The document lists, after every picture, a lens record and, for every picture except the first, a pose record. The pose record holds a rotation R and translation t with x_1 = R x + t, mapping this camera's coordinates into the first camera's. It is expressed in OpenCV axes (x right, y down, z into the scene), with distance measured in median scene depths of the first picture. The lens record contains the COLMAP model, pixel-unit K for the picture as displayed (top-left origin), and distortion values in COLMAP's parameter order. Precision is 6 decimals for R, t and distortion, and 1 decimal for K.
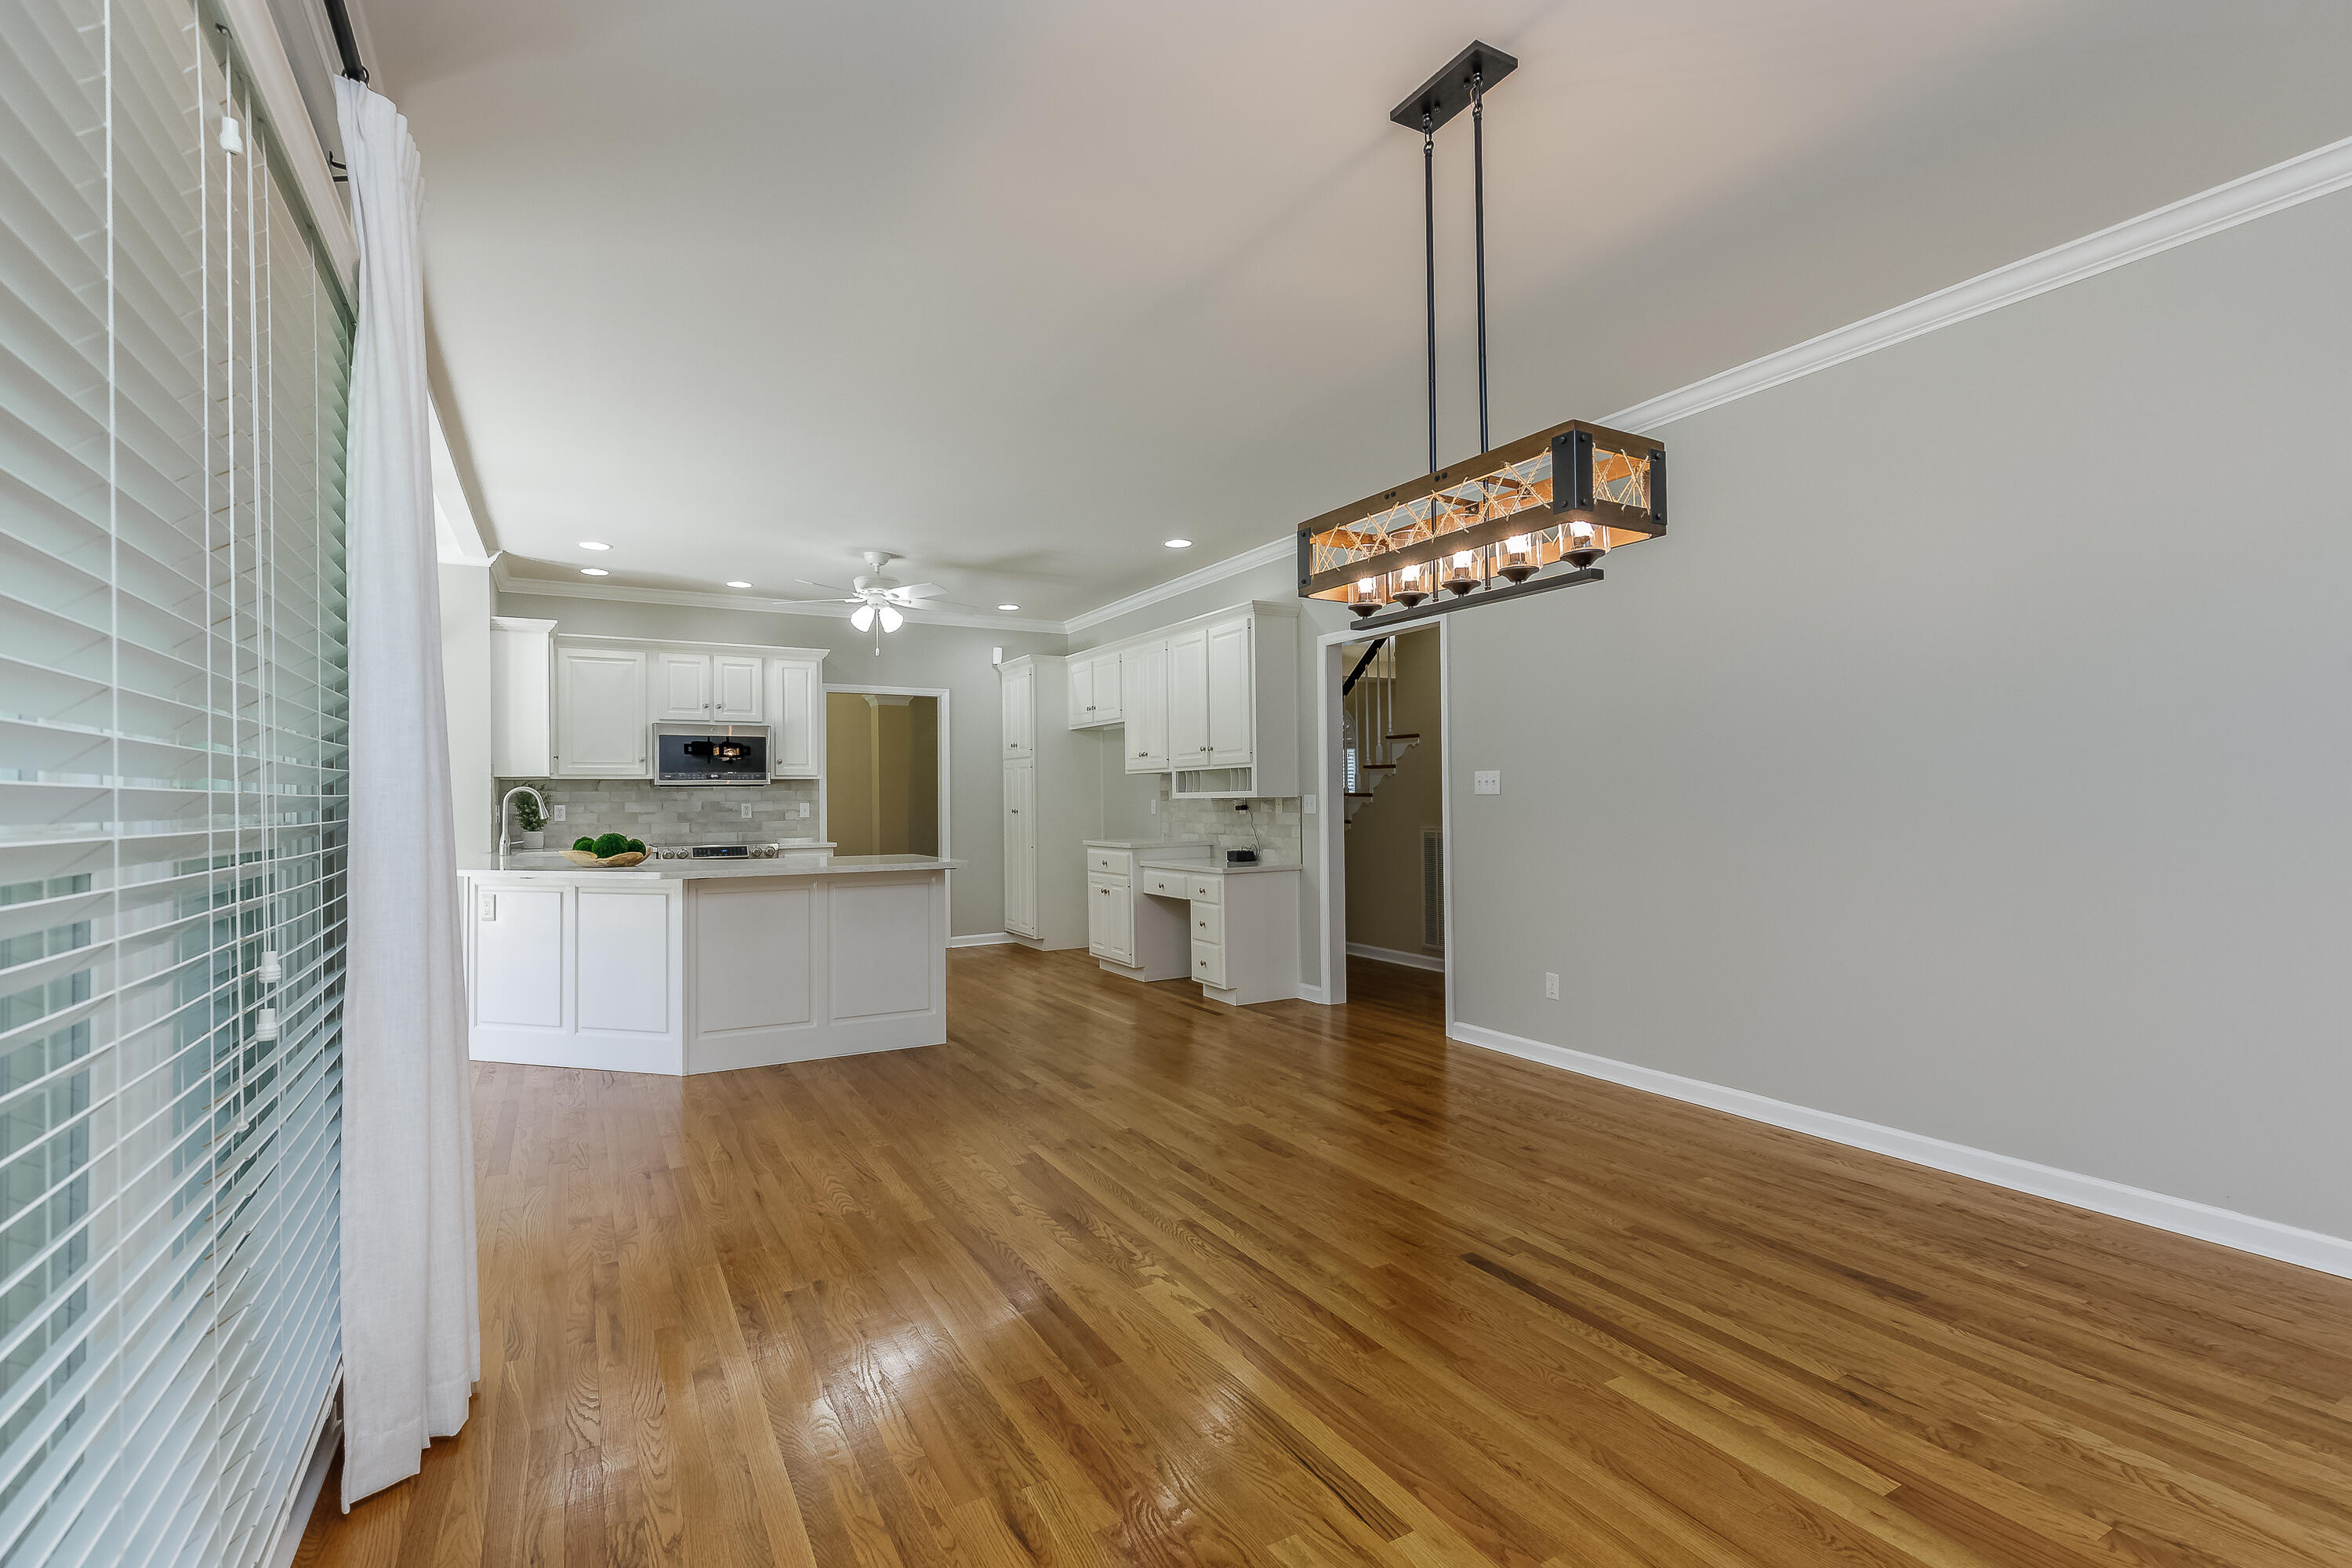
lens RADIAL K [[1056.6, 0, 1176.0], [0, 1056.6, 784.0], [0, 0, 1]] dist [0.006321, -0.000179]
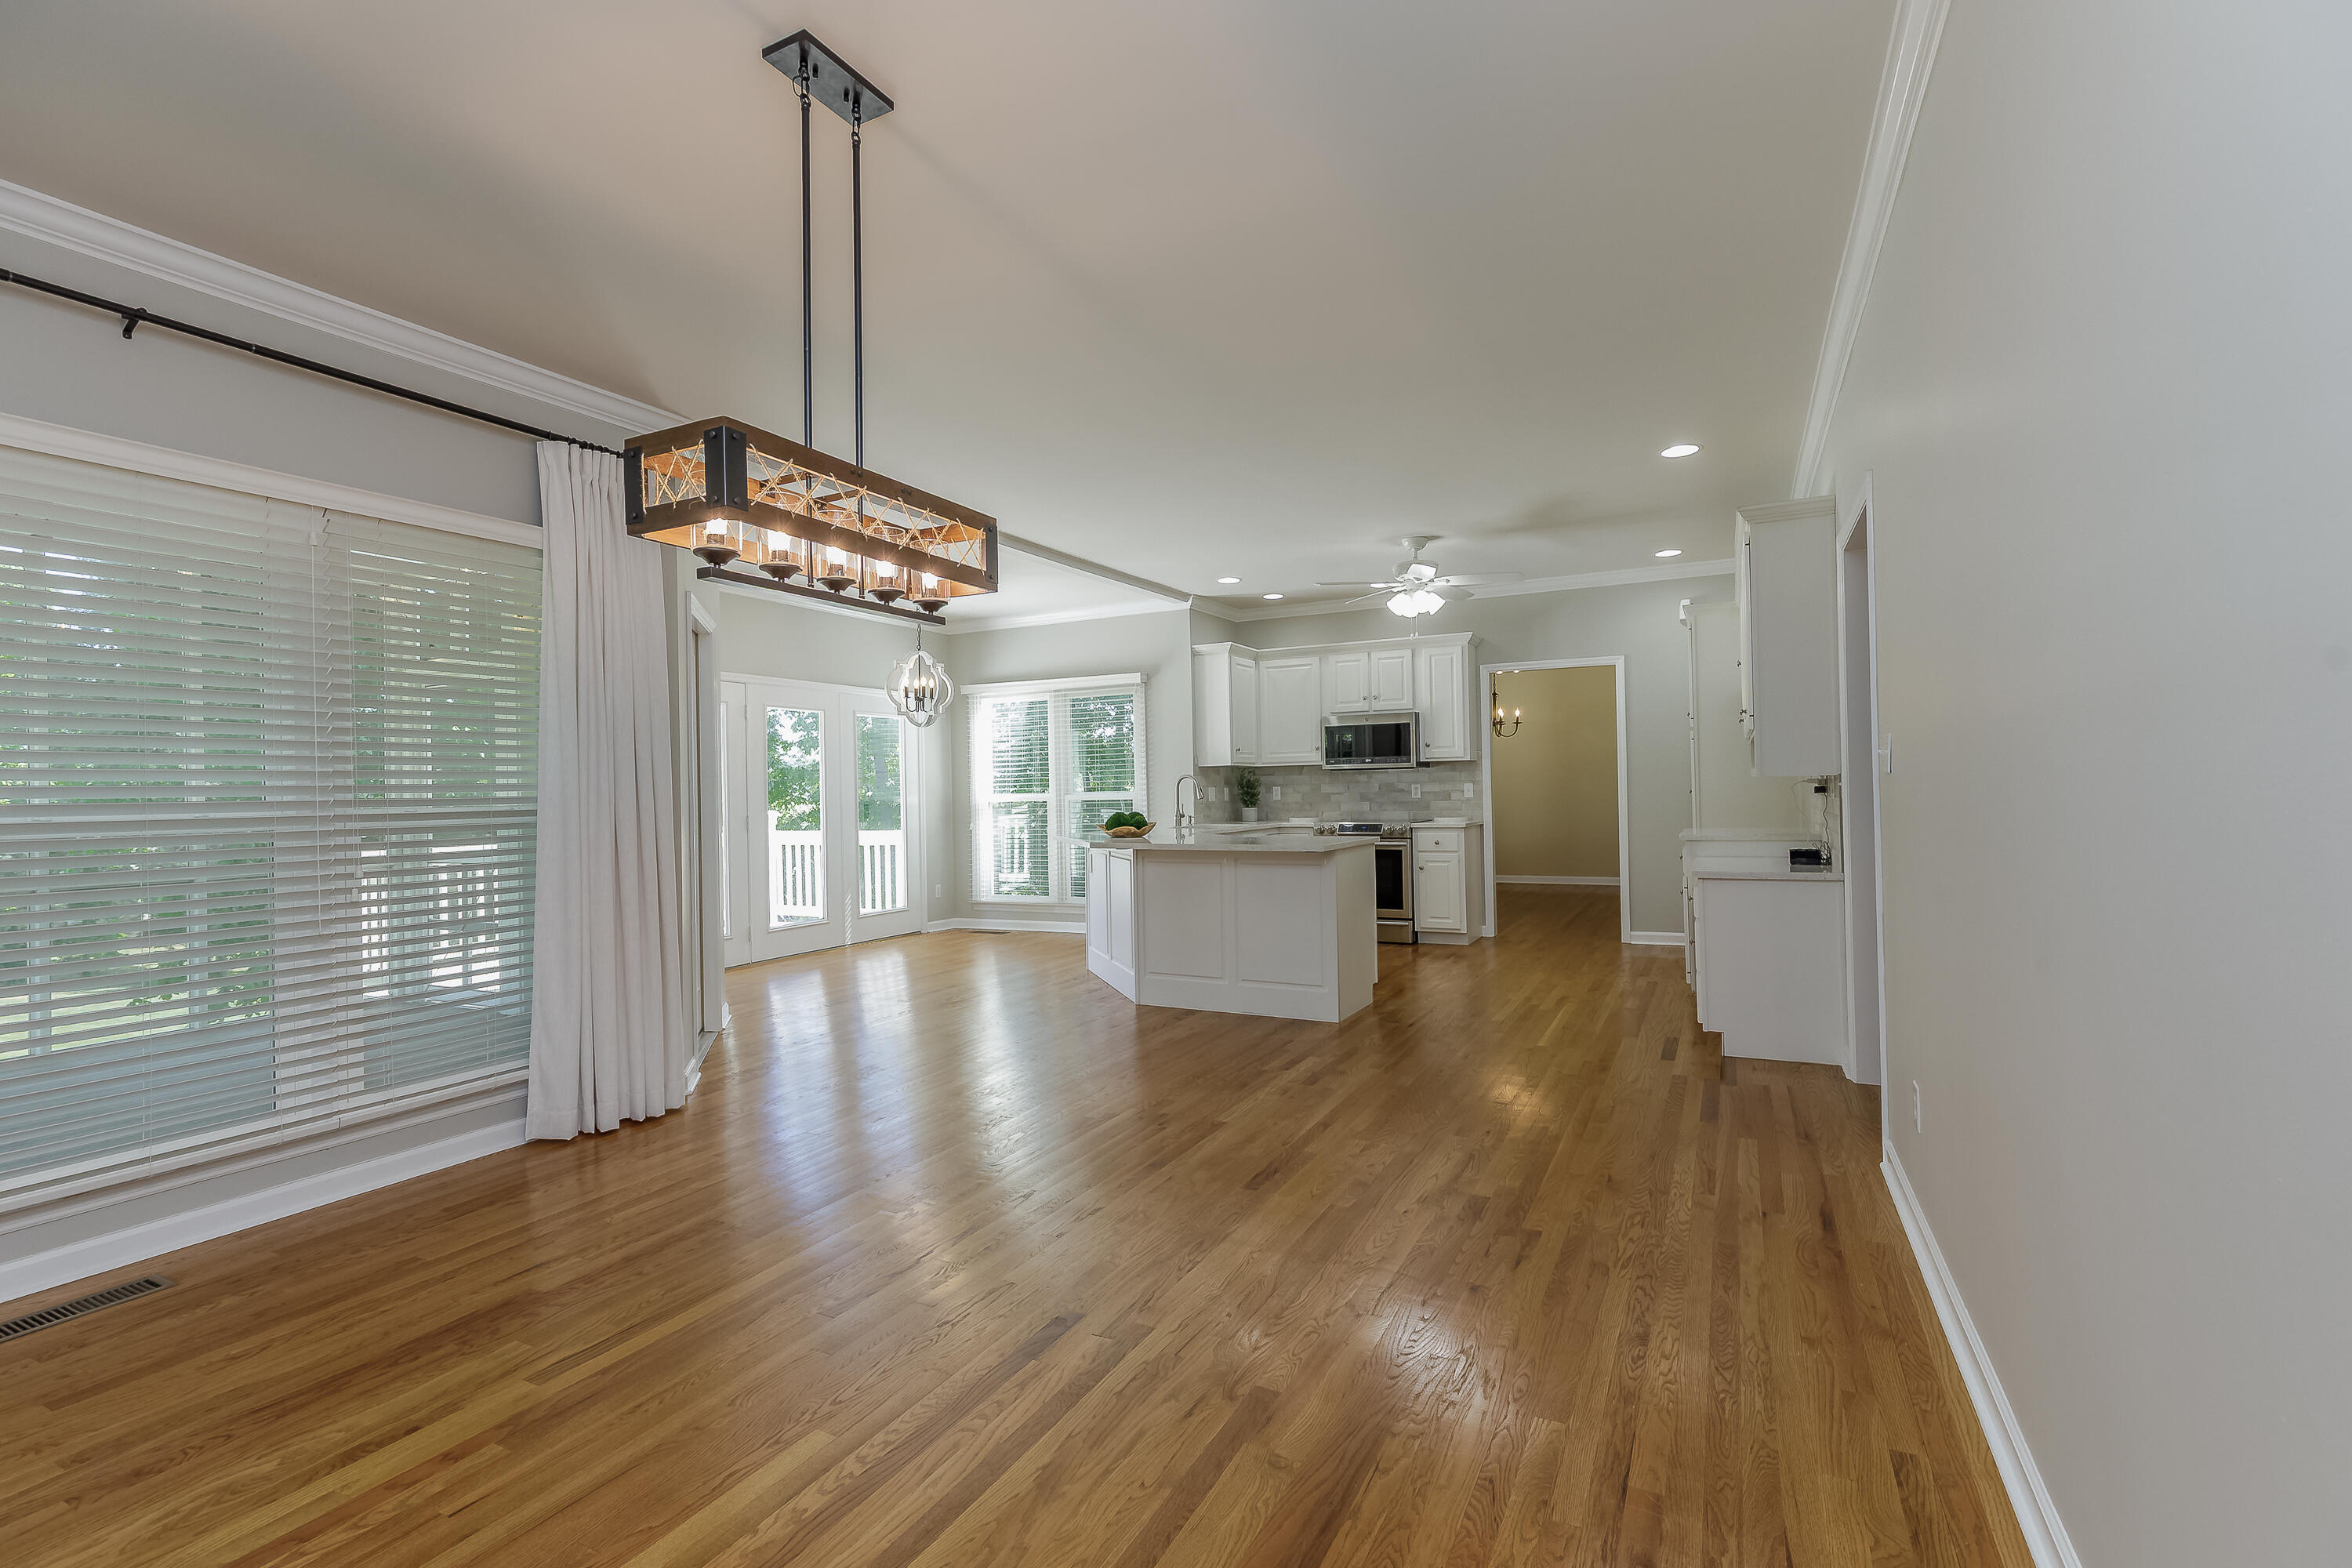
lens RADIAL K [[1064.1, 0, 1185.9], [0, 1064.1, 775.1], [0, 0, 1]] dist [0.006603, -0.000089]
pose [[0.548203, -0.011896, -0.836261, 0.449258], [0.026299, 0.999650, 0.003020, -0.000574], [0.835932, -0.023649, 0.548323, 0.253297]]
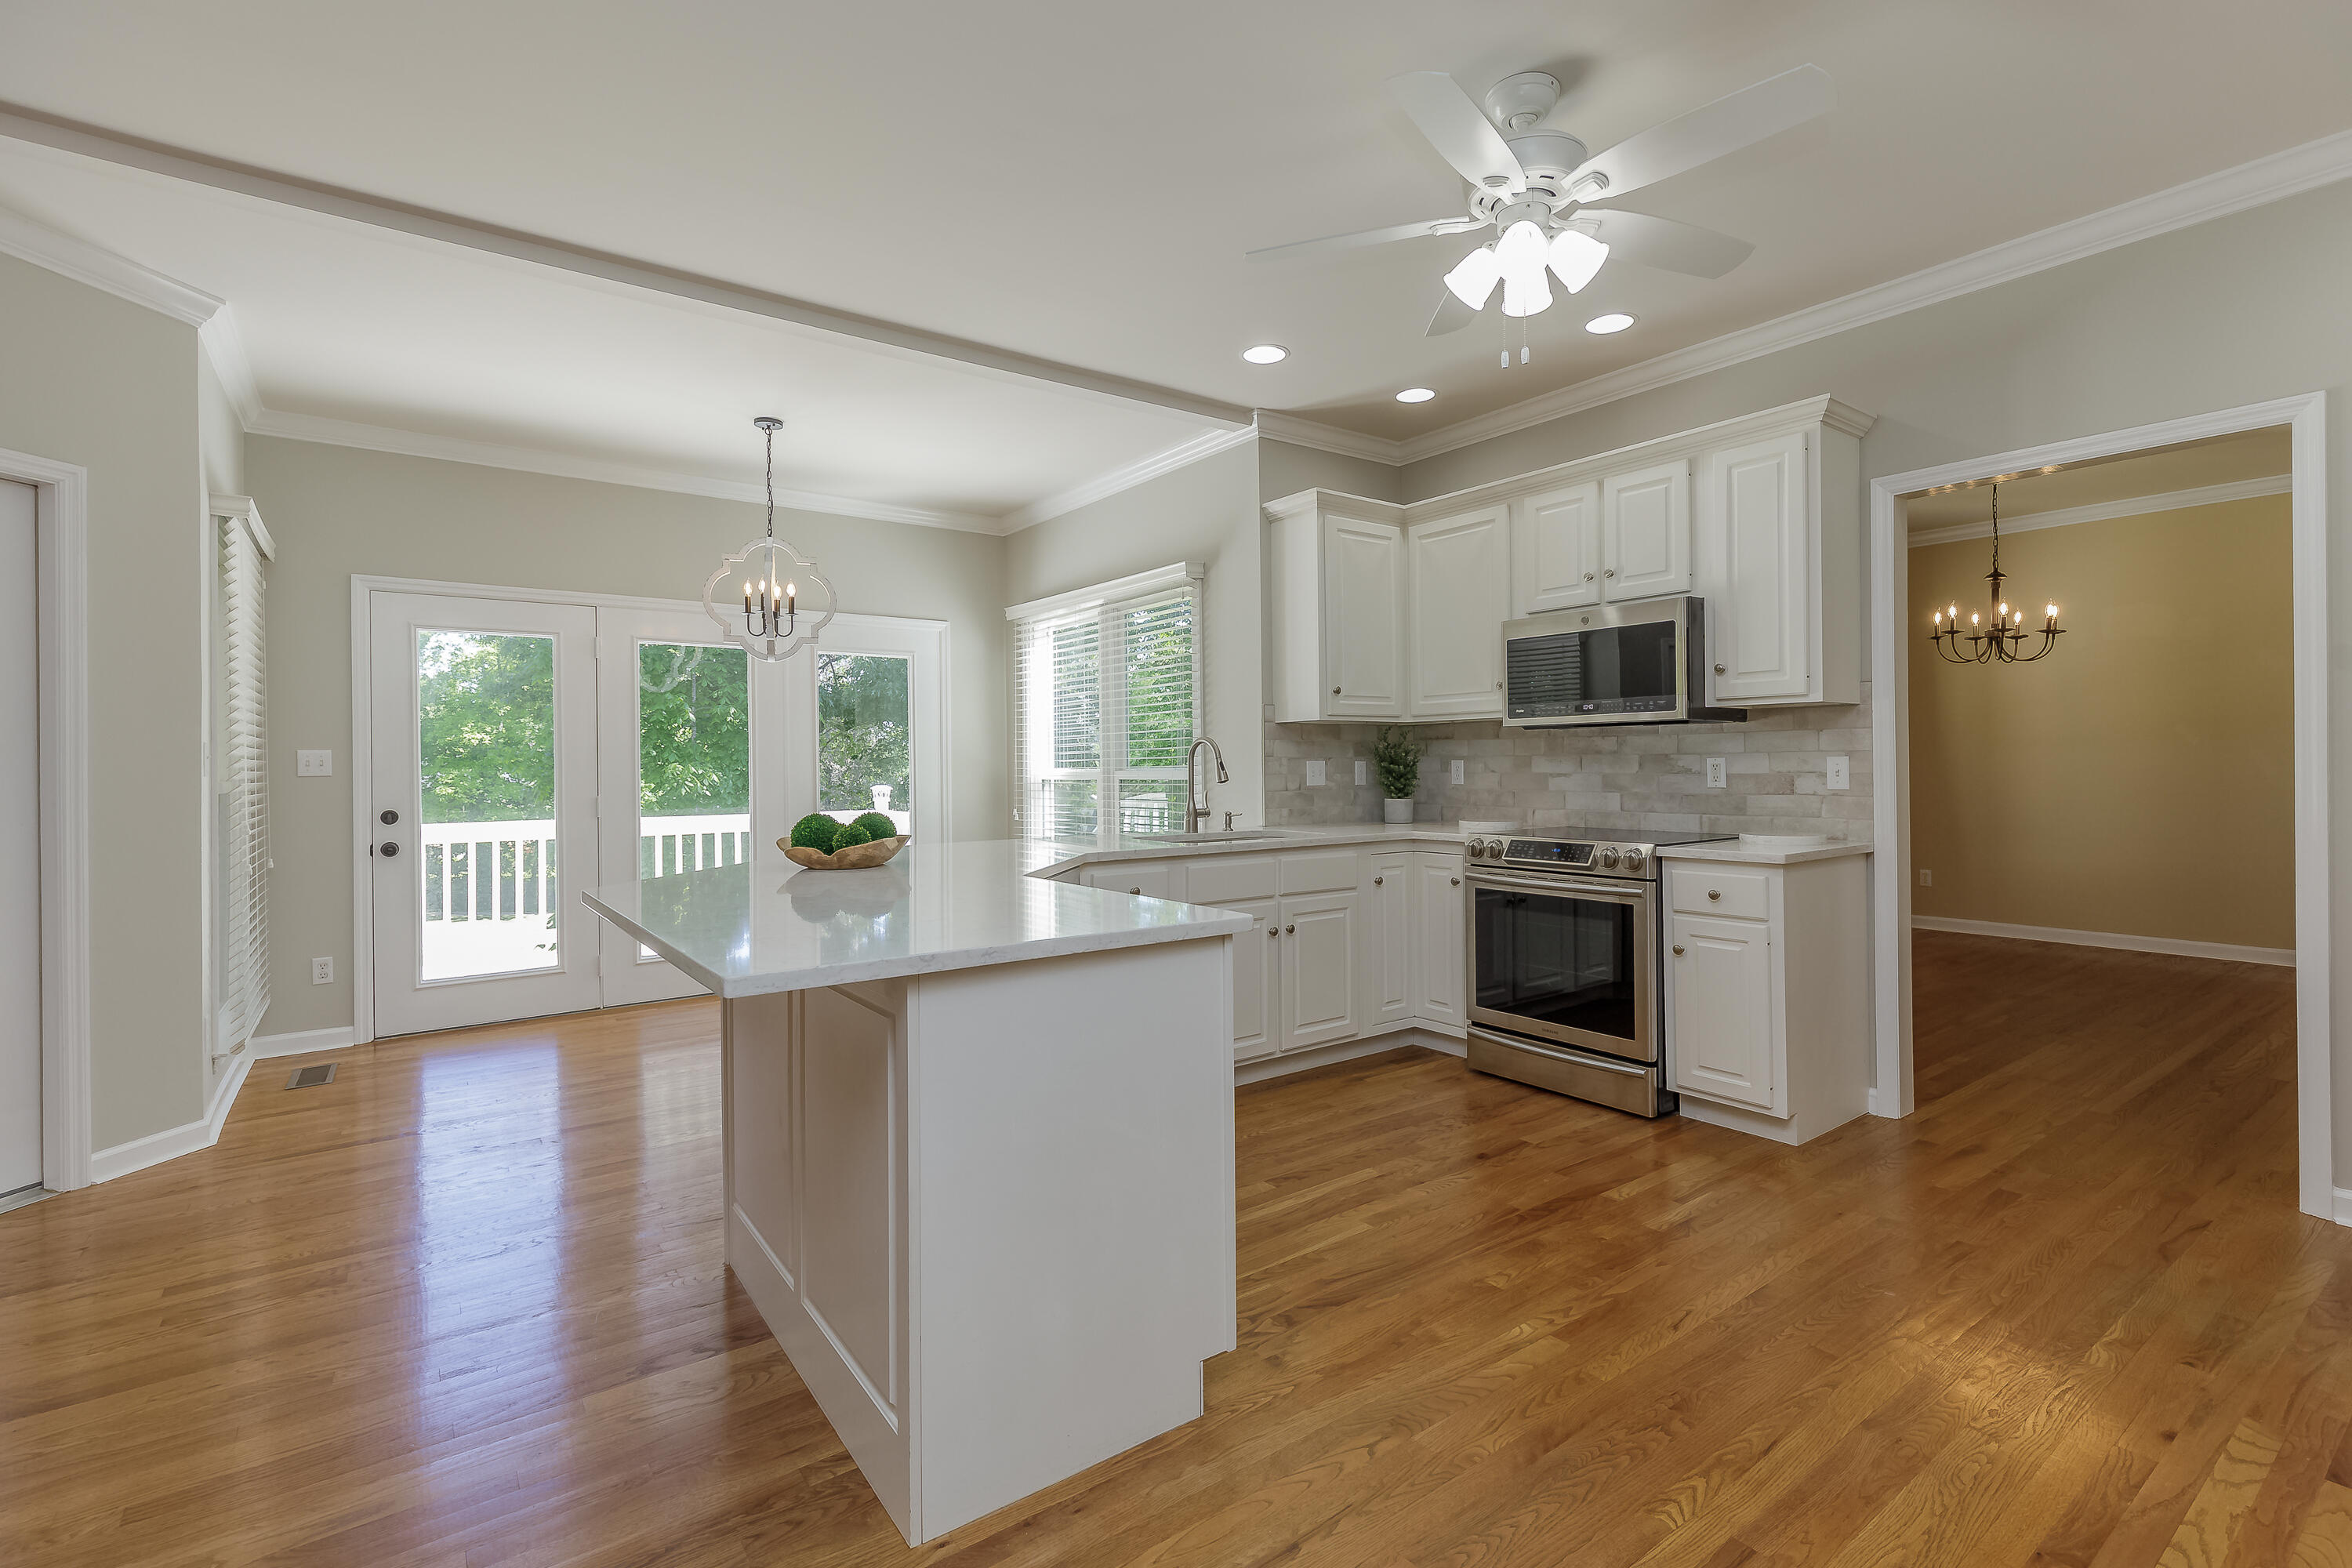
lens RADIAL K [[1078.3, 0, 1182.6], [0, 1078.3, 762.4], [0, 0, 1]] dist [0.003615, 0.000527]
pose [[0.121022, 0.005182, -0.992636, 0.084089], [0.023908, 0.999681, 0.008134, 0.012342], [0.992362, -0.024717, 0.120860, 0.830462]]
